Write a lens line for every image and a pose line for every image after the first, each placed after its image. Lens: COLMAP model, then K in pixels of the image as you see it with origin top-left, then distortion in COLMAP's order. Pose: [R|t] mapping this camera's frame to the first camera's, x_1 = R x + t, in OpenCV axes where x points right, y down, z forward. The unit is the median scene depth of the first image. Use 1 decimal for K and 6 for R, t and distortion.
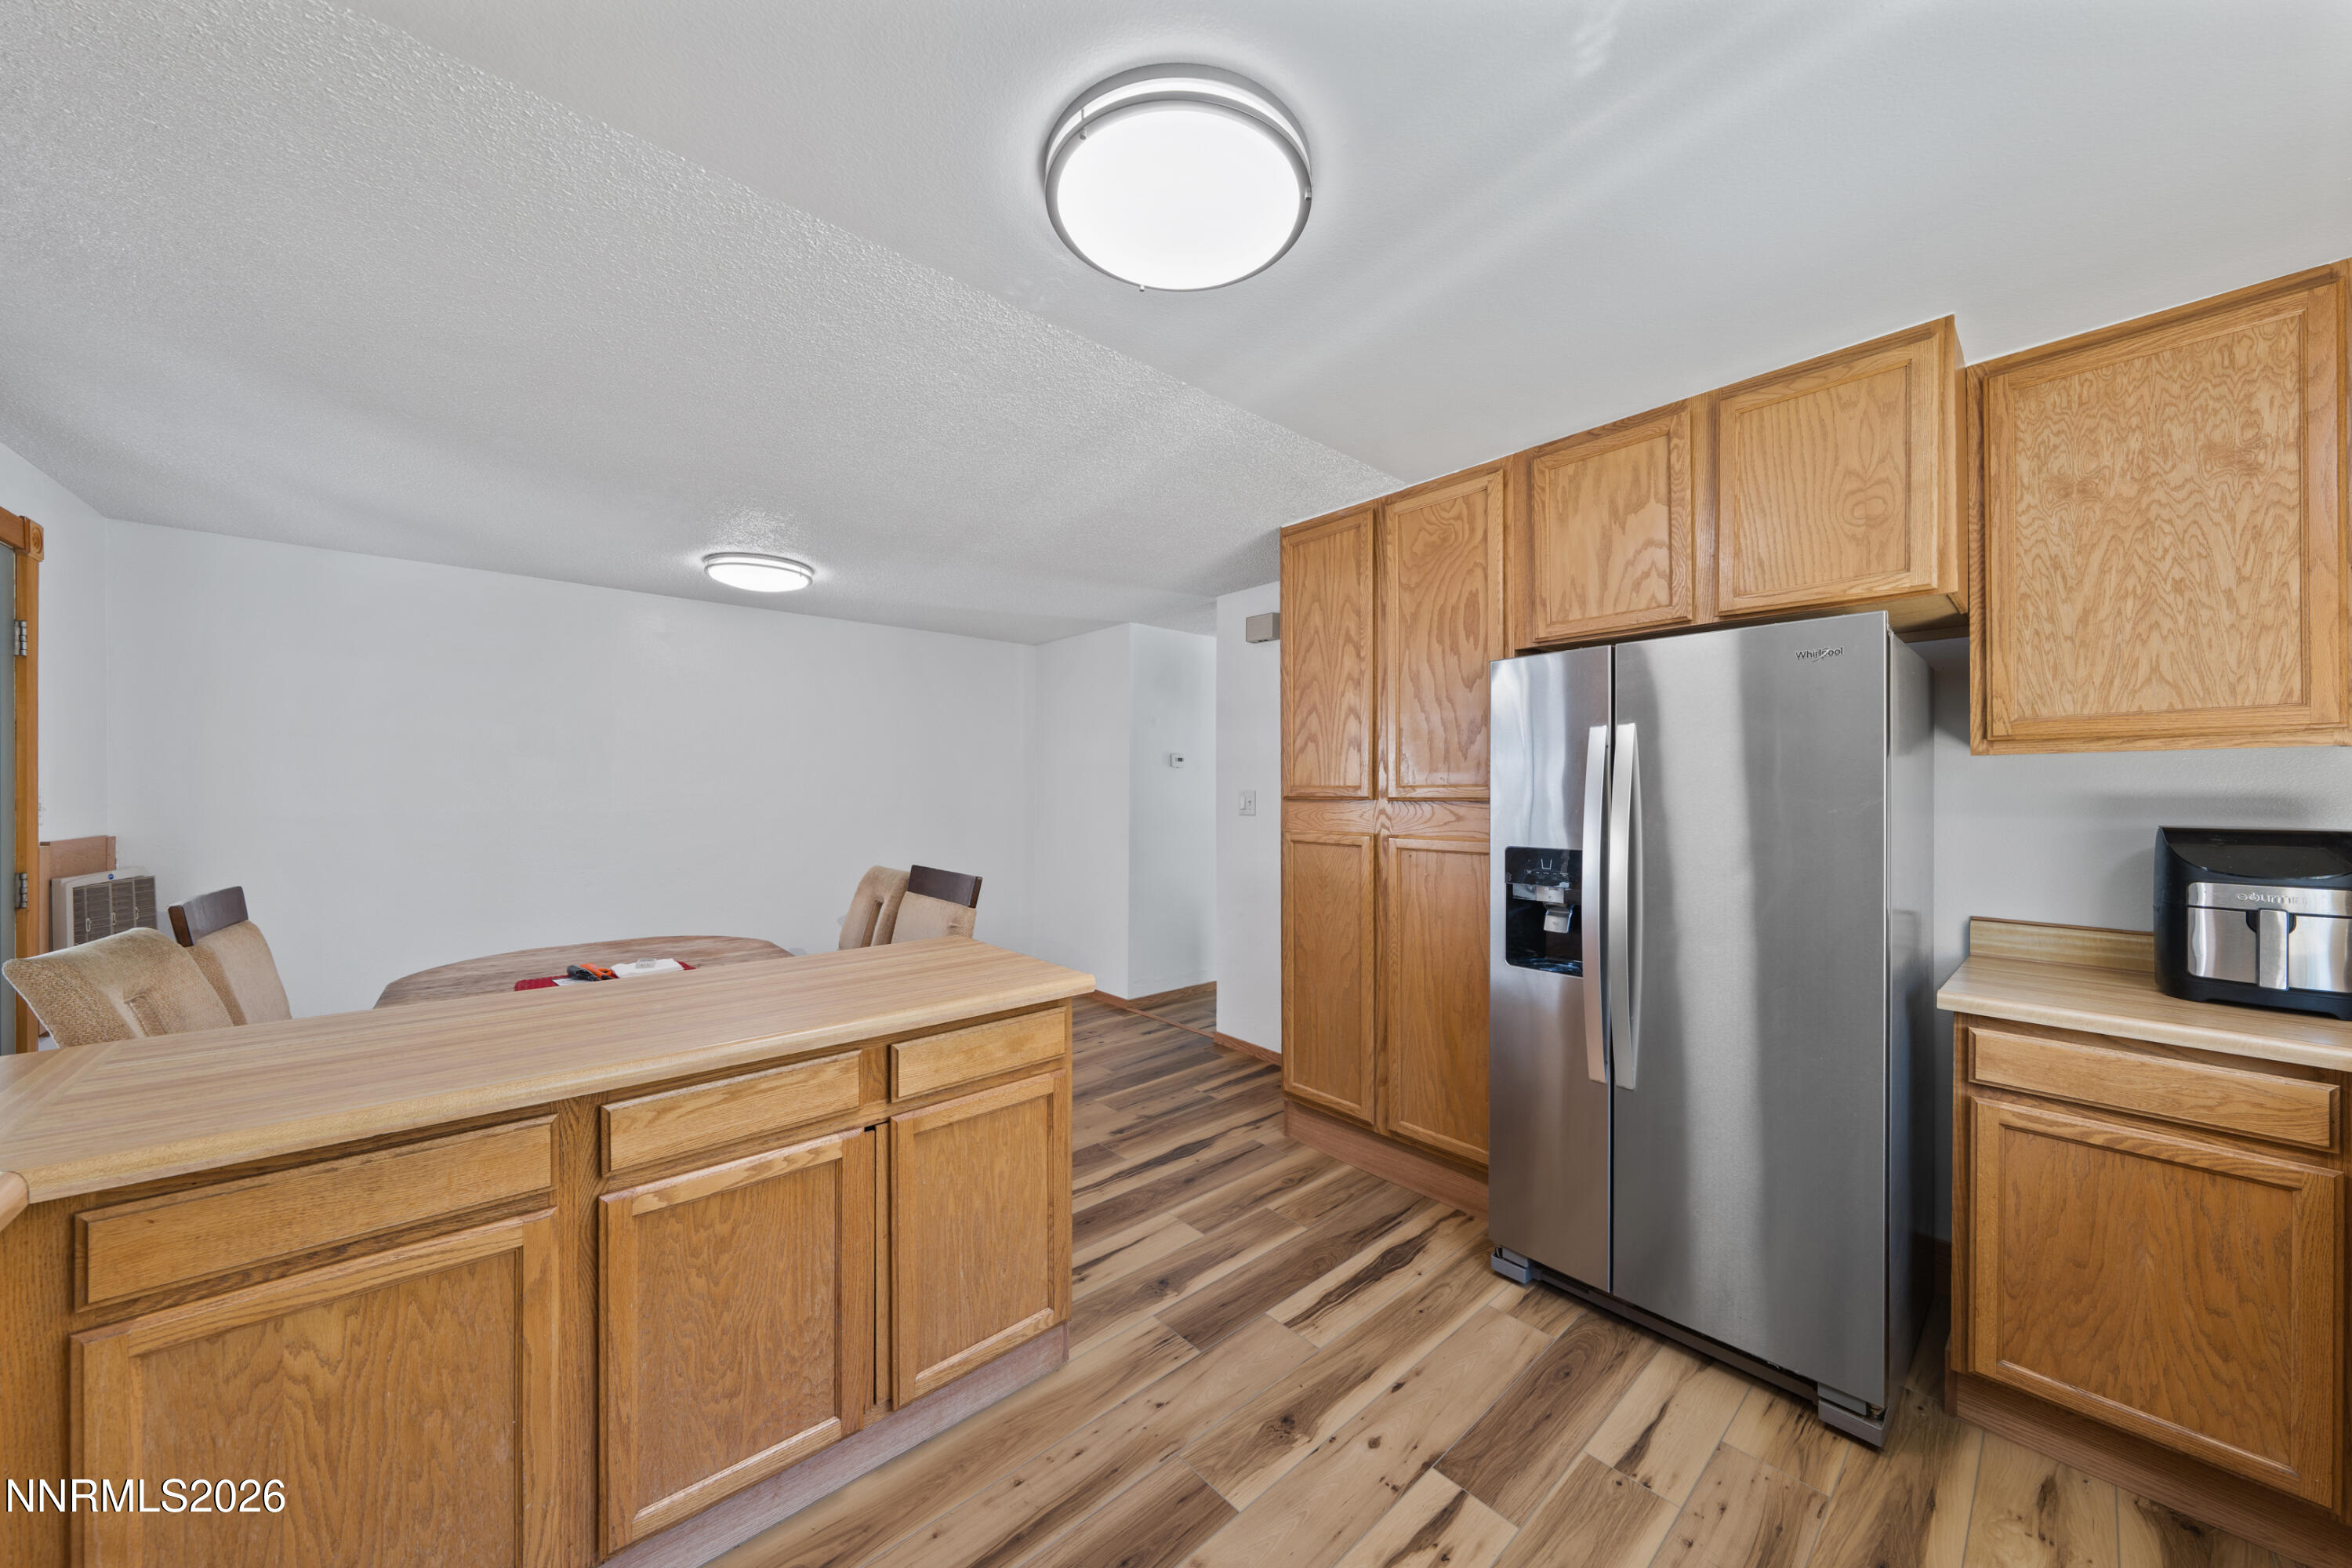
lens RADIAL K [[805.3, 0, 1178.6], [0, 805.3, 790.8], [0, 0, 1]] dist [-0.000147, -0.000223]
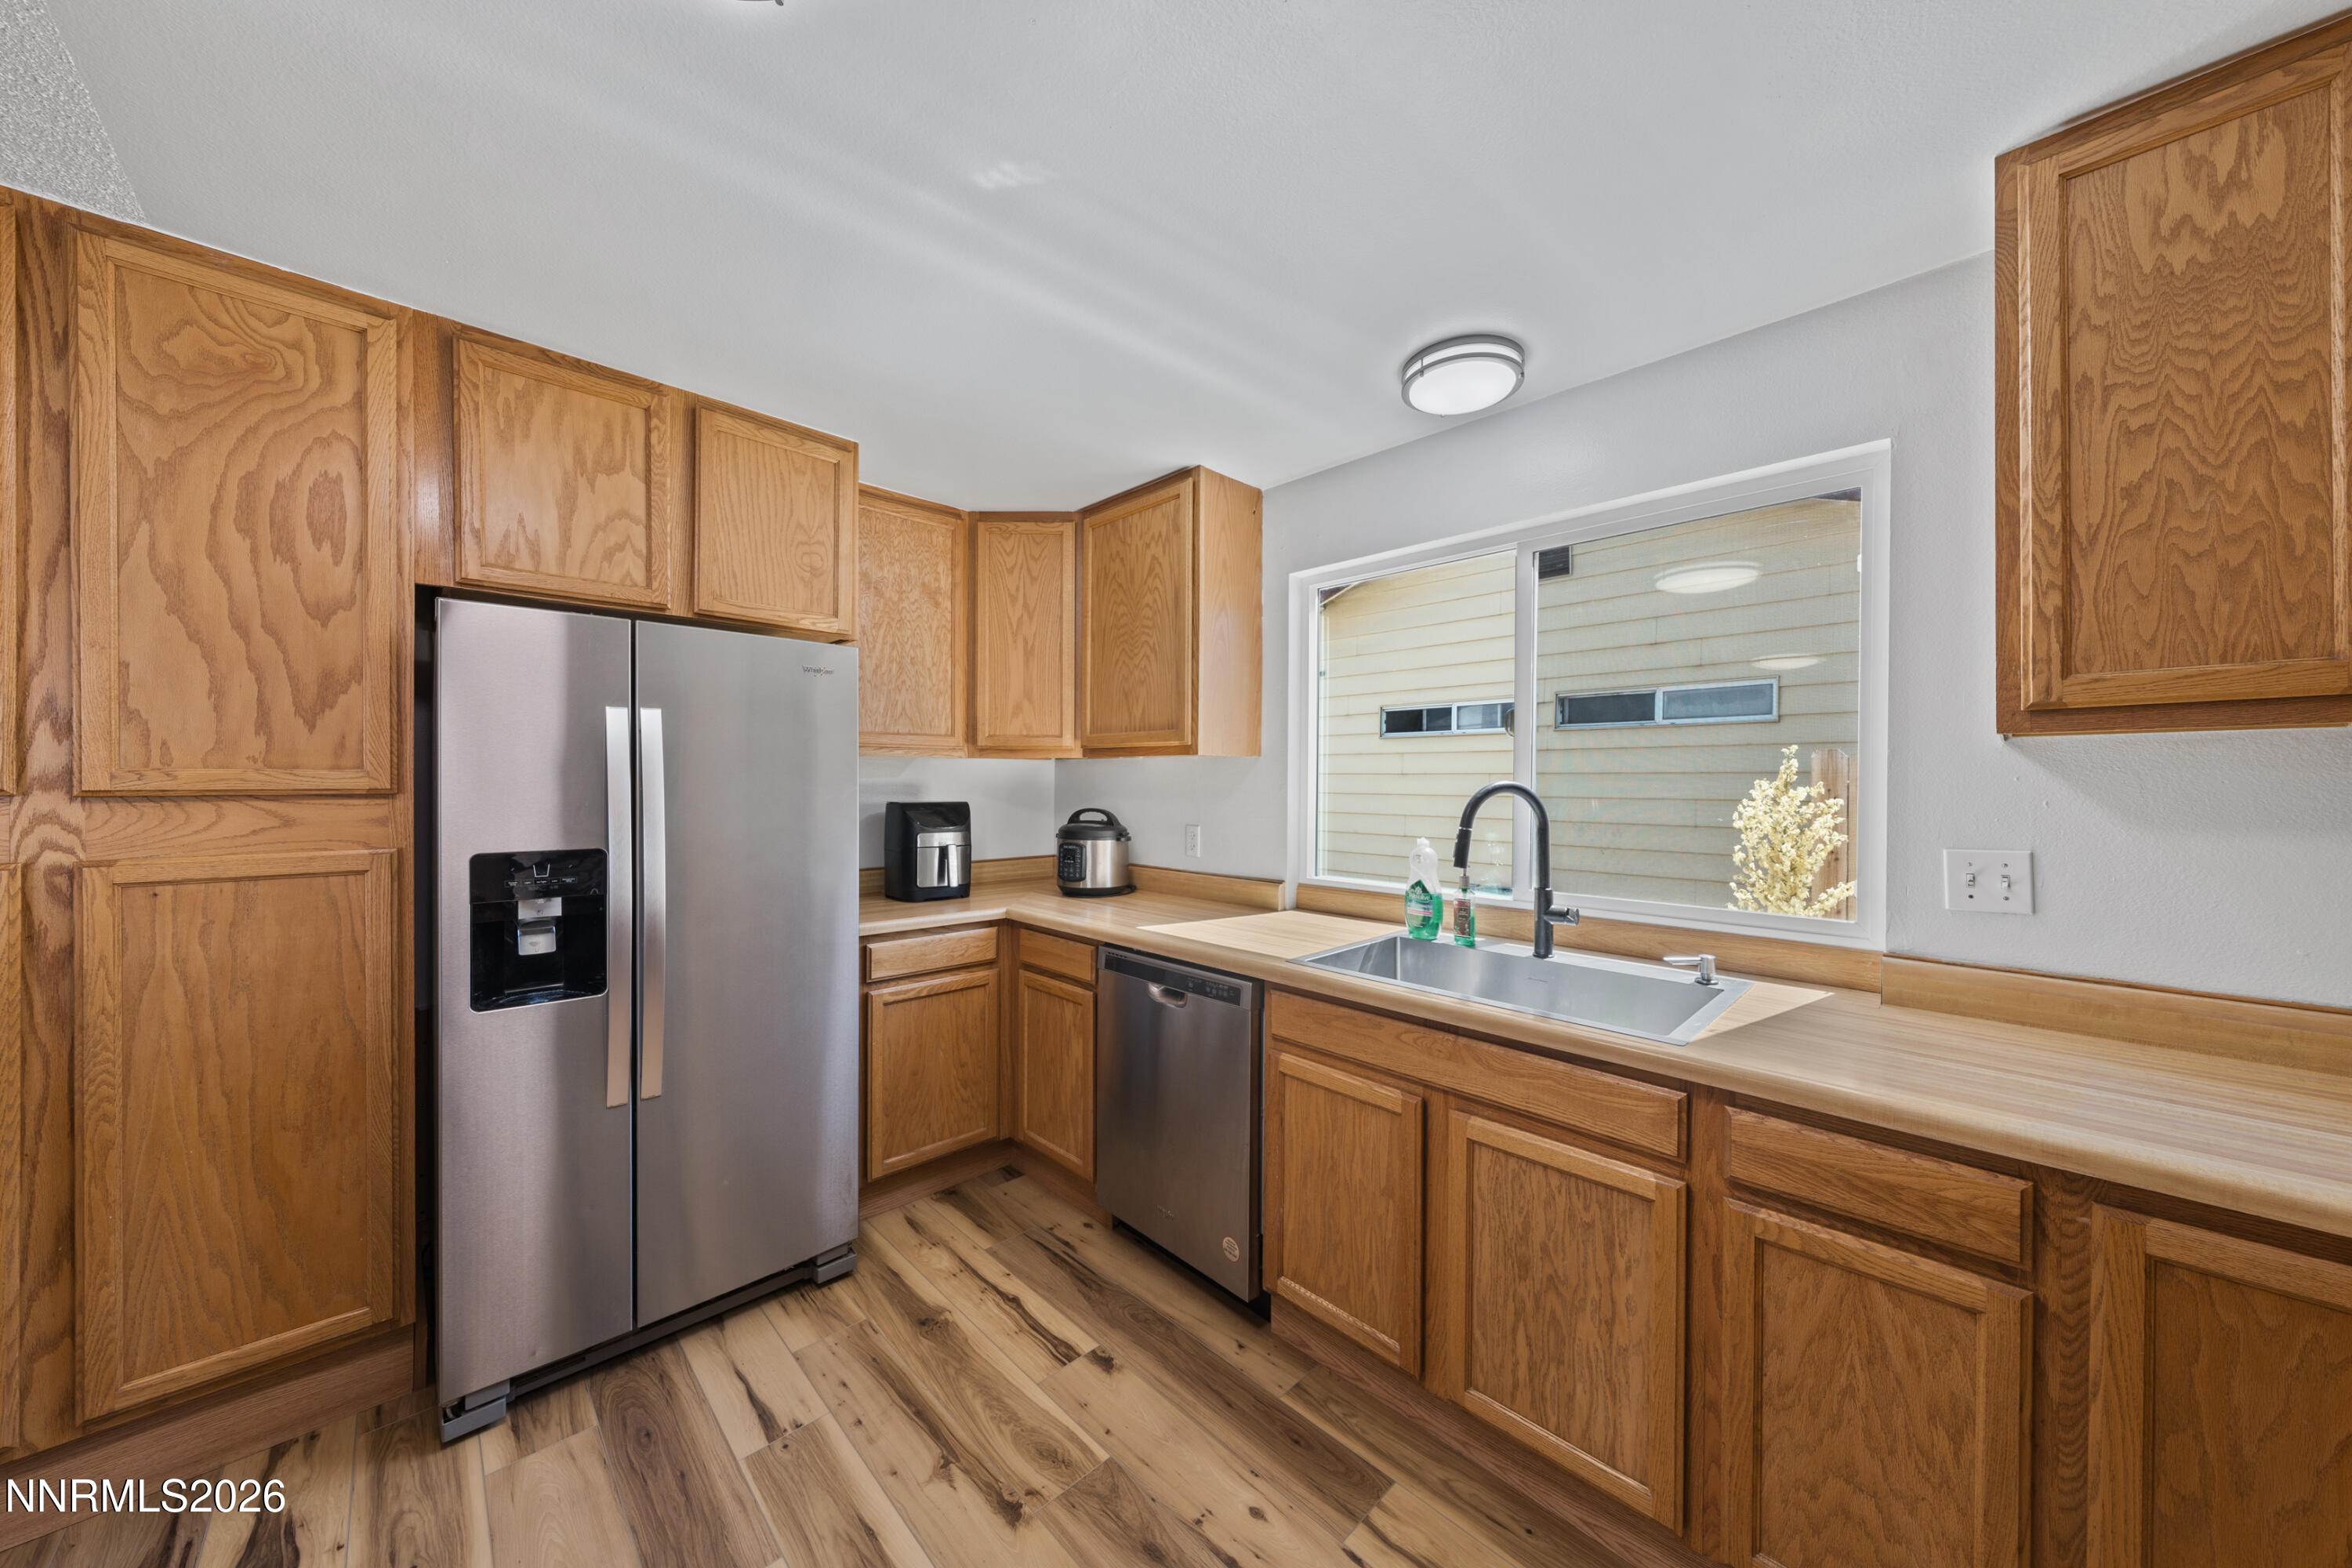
lens RADIAL K [[795.2, 0, 1186.2], [0, 795.2, 783.9], [0, 0, 1]] dist [-0.001966, -0.000146]
pose [[-0.047952, -0.003687, 0.998843, -0.352987], [-0.005138, 0.999981, 0.003444, -0.002113], [-0.998836, -0.004967, -0.047970, 0.377560]]
